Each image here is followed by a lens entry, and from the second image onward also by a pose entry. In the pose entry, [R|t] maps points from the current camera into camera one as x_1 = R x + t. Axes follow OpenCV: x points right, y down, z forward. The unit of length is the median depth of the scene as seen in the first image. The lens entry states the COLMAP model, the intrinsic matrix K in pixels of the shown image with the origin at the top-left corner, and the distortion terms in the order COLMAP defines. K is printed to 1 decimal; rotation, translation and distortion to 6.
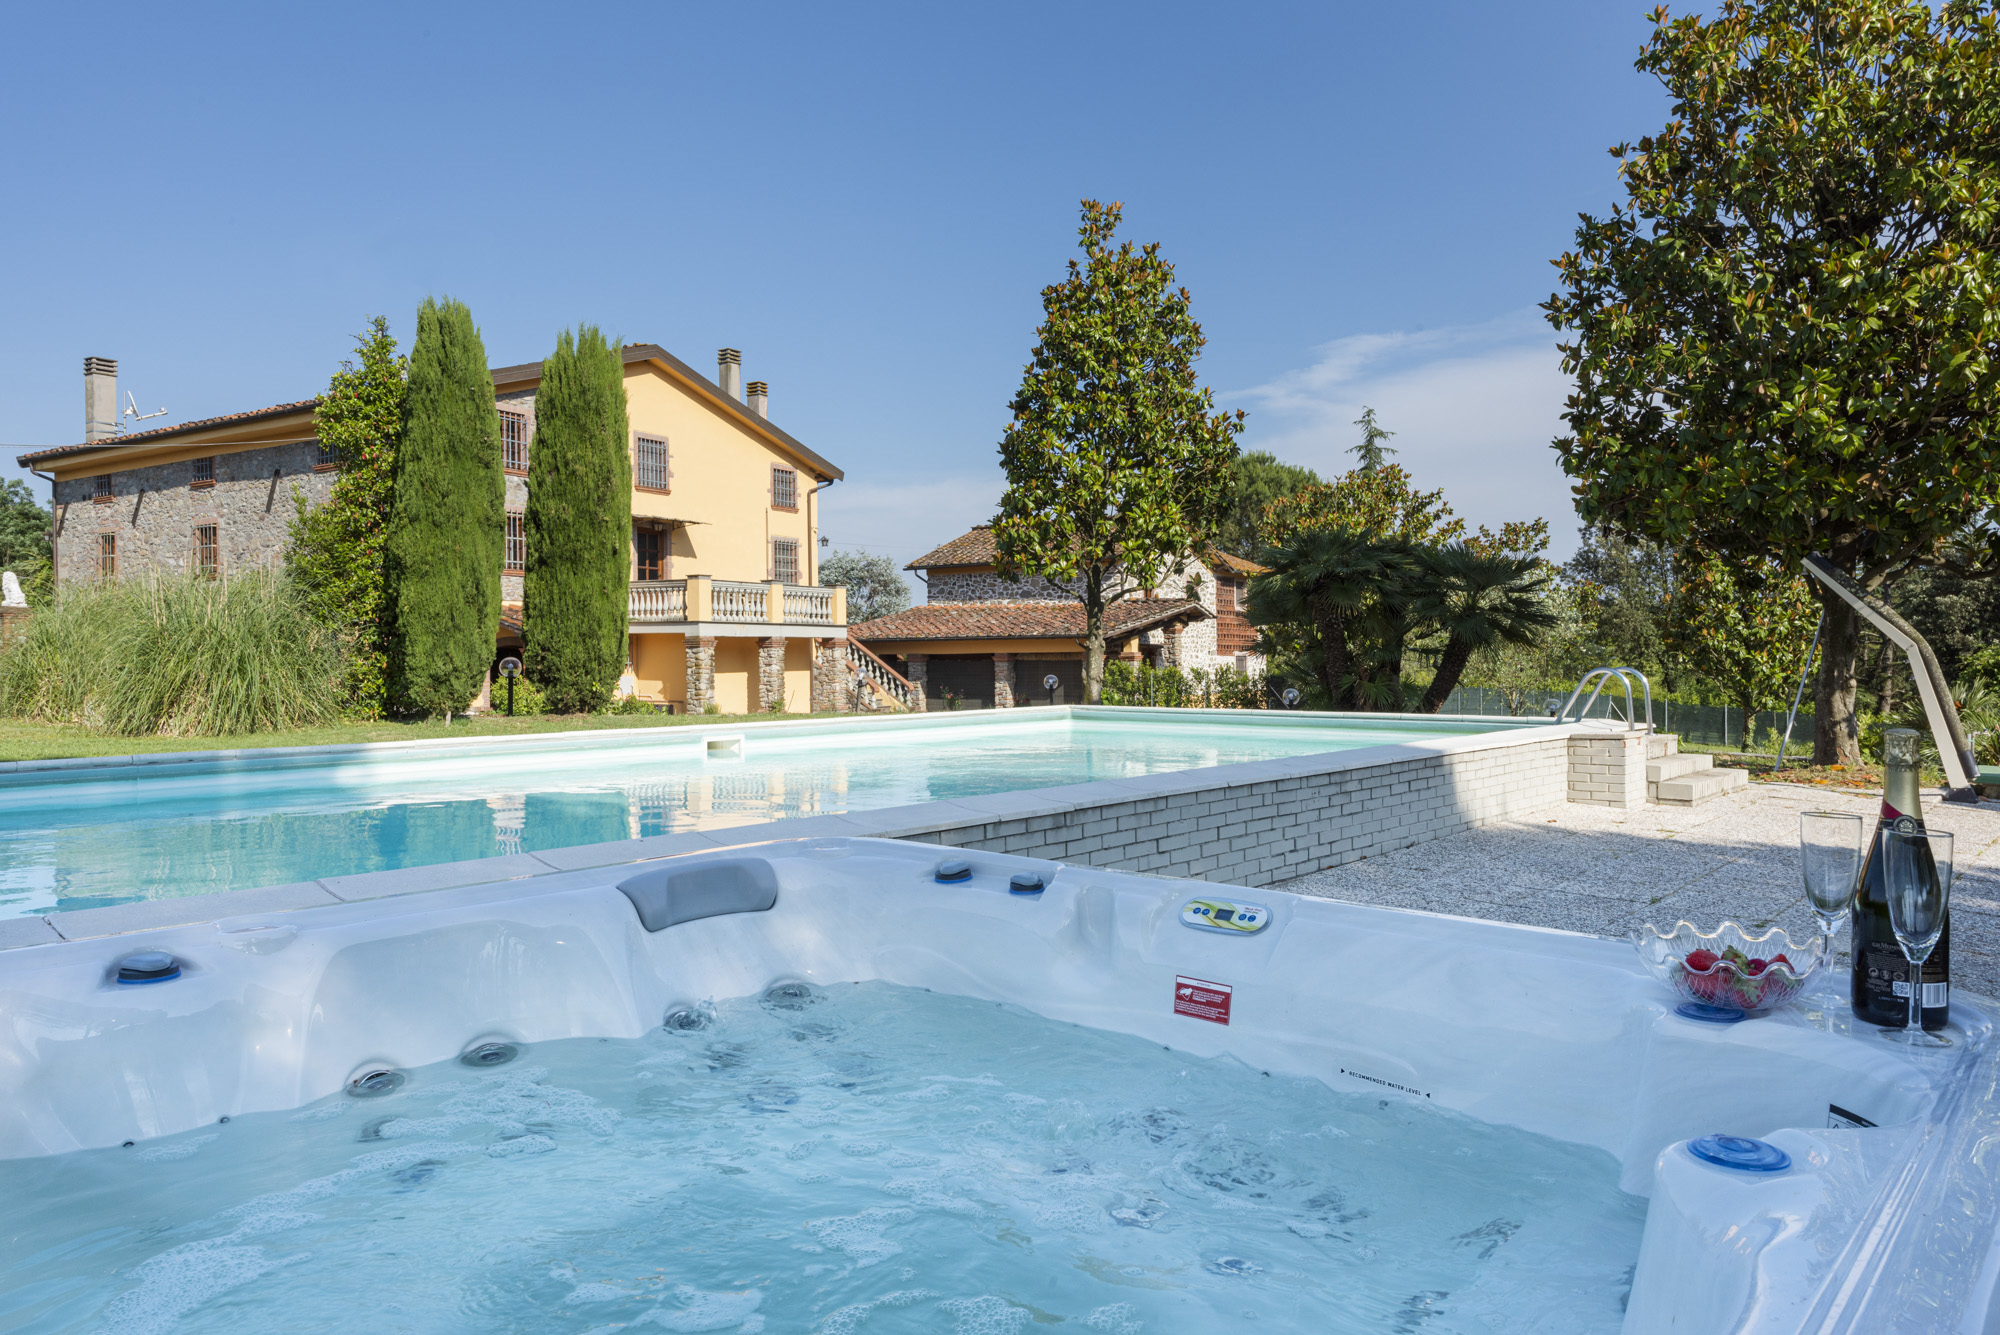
lens RADIAL K [[1304.3, 0, 996.0], [0, 1304.3, 666.9], [0, 0, 1]] dist [0.027209, -0.023934]
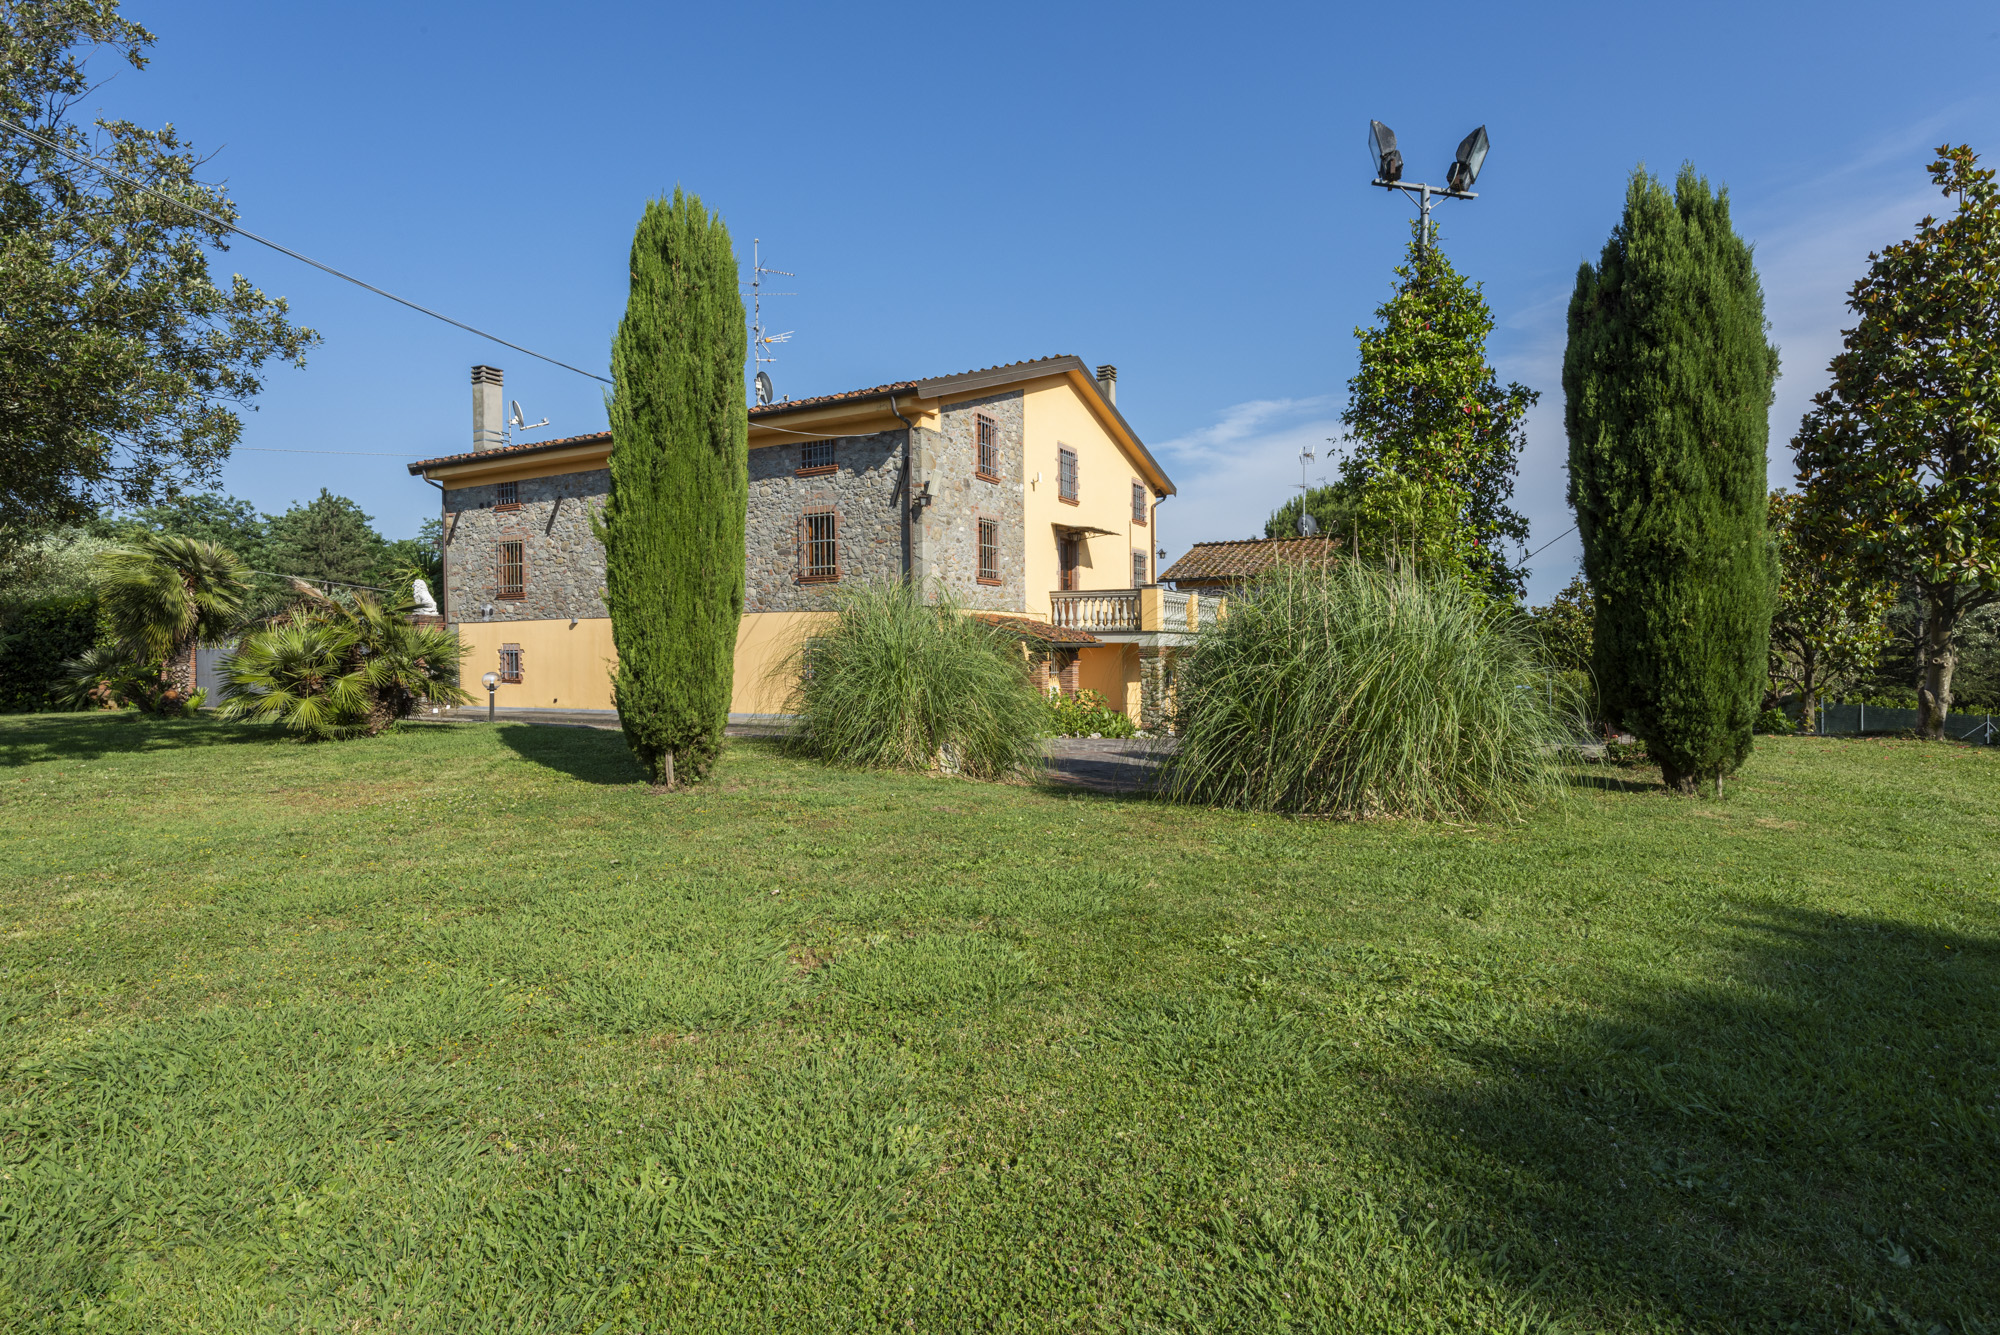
lens RADIAL K [[1021.5, 0, 998.0], [0, 1021.5, 661.4], [0, 0, 1]] dist [0.014385, -0.001495]
pose [[0.998754, -0.000381, 0.049893, -0.572525], [0.000339, 1.000000, 0.000839, -0.018458], [-0.049893, -0.000821, 0.998754, 0.341257]]
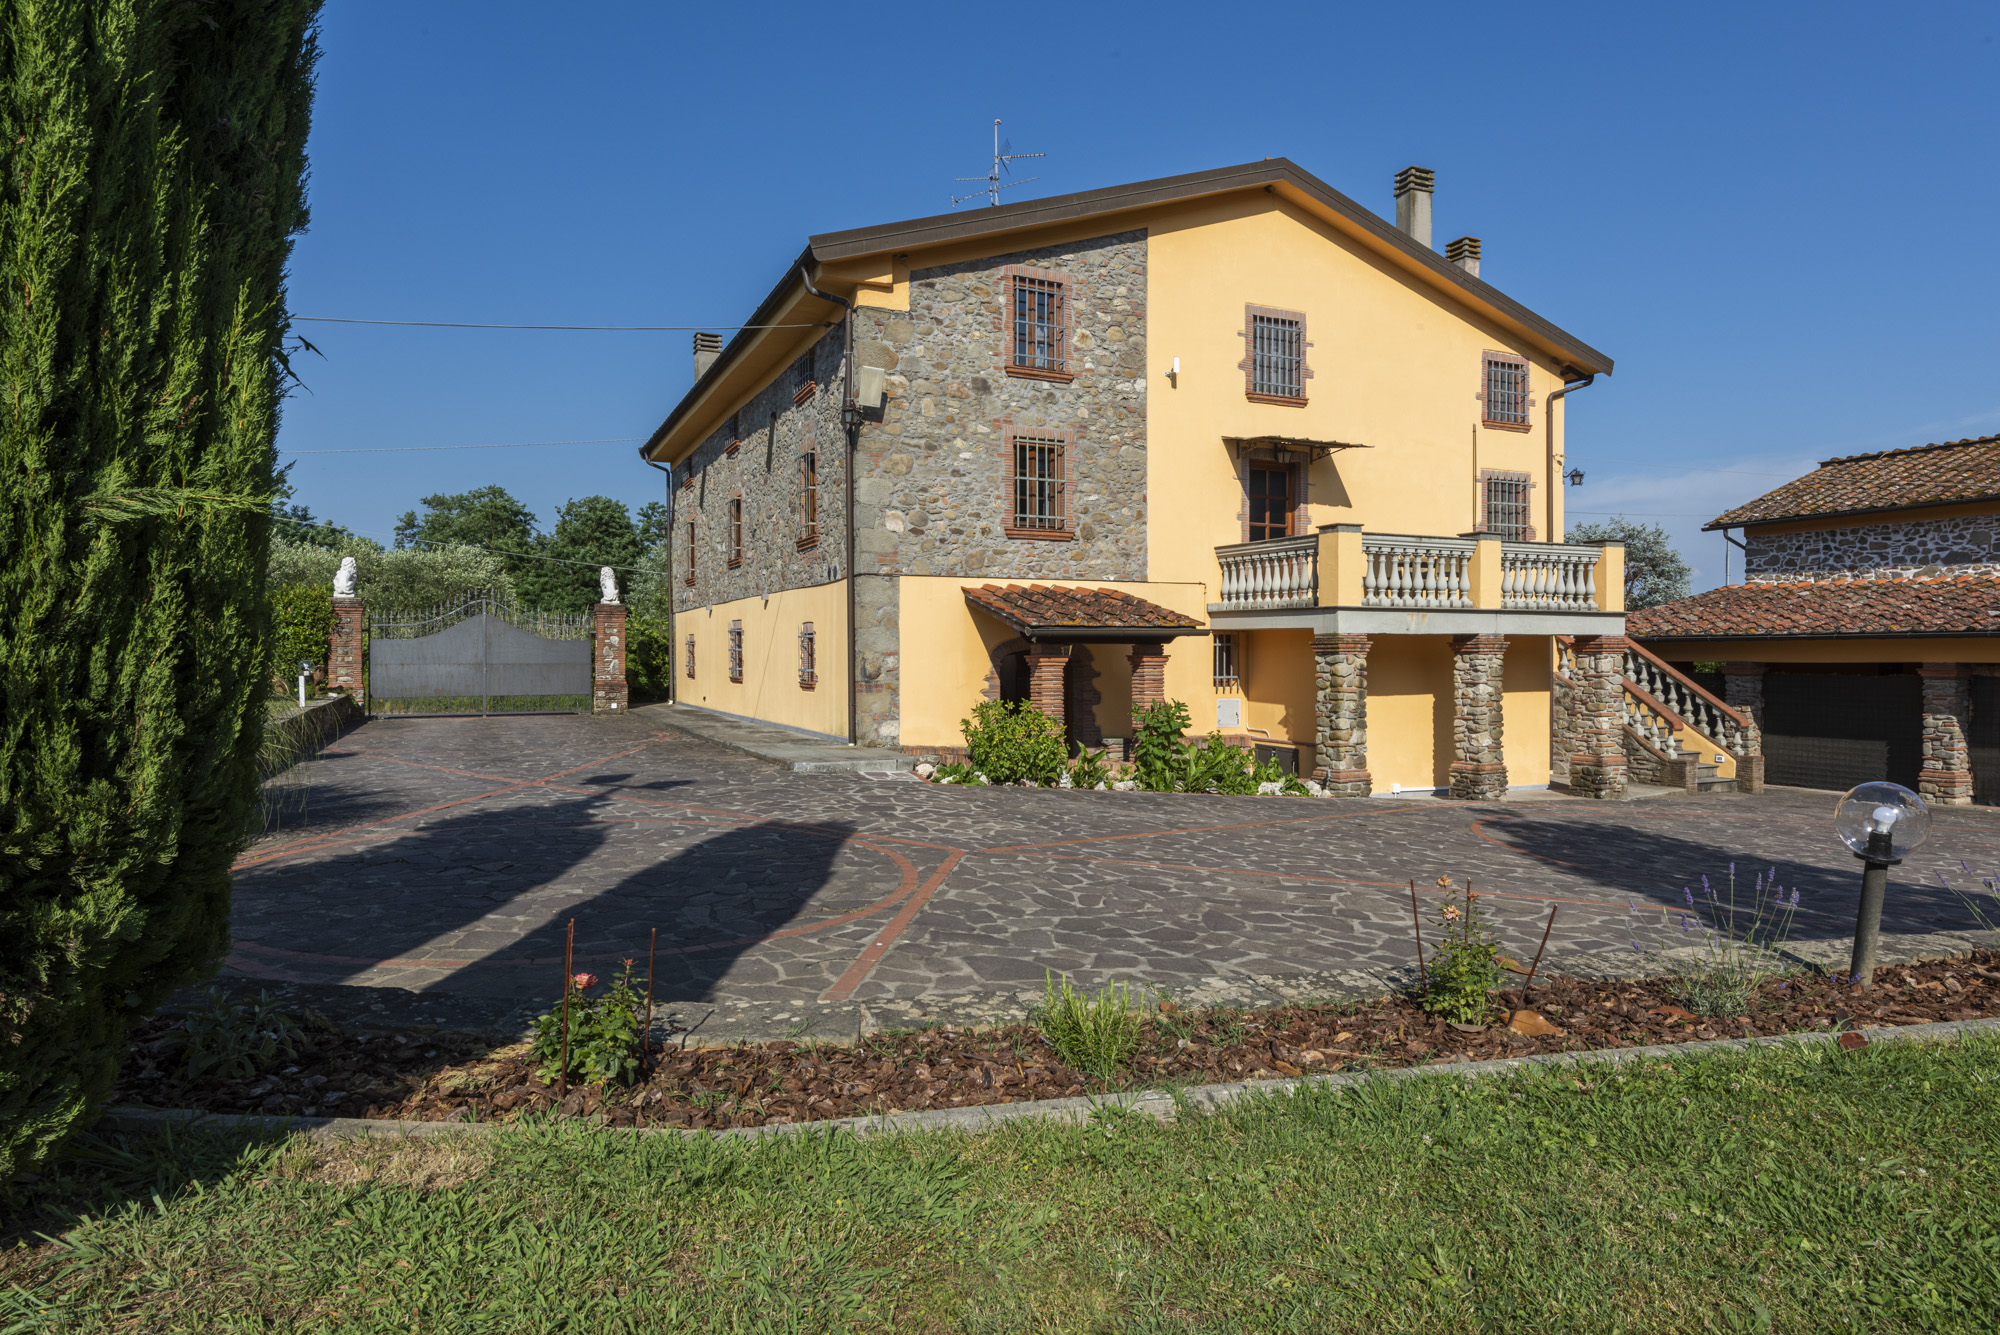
lens RADIAL K [[1146.2, 0, 992.3], [0, 1146.2, 660.9], [0, 0, 1]] dist [0.013098, -0.007233]
pose [[0.836657, 0.010470, -0.547626, -0.121178], [-0.009560, 0.999944, 0.004513, -0.018773], [0.547643, 0.001459, 0.836711, 0.752030]]
